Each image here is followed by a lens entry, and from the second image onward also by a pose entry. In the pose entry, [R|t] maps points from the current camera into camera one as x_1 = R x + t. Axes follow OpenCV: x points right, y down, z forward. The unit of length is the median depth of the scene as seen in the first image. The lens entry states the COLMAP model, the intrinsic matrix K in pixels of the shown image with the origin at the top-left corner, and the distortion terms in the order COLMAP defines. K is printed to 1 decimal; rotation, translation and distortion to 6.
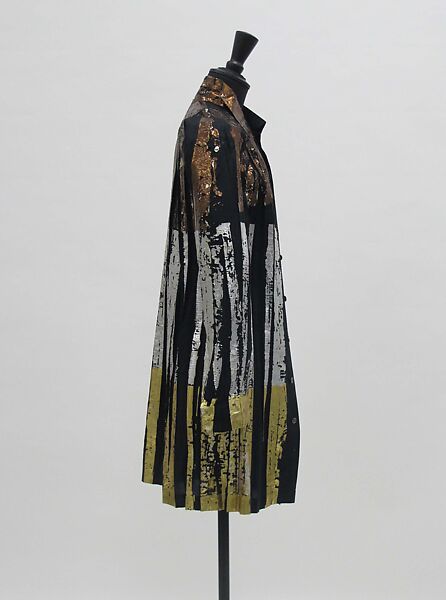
lens RADIAL K [[795.2, 0, 223.0], [0, 795.2, 300.0], [0, 0, 1]] dist [0.010931, 0.016966]
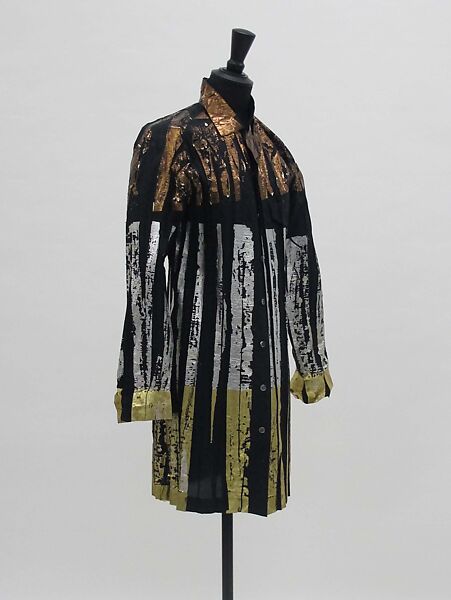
lens RADIAL K [[779.3, 0, 225.5], [0, 779.3, 300.0], [0, 0, 1]] dist [-0.005789, -0.016817]
pose [[0.784016, 0.067234, -0.617088, 0.662841], [-0.067950, 0.997438, 0.022344, -0.023254], [0.617010, 0.024413, 0.786577, 0.248411]]
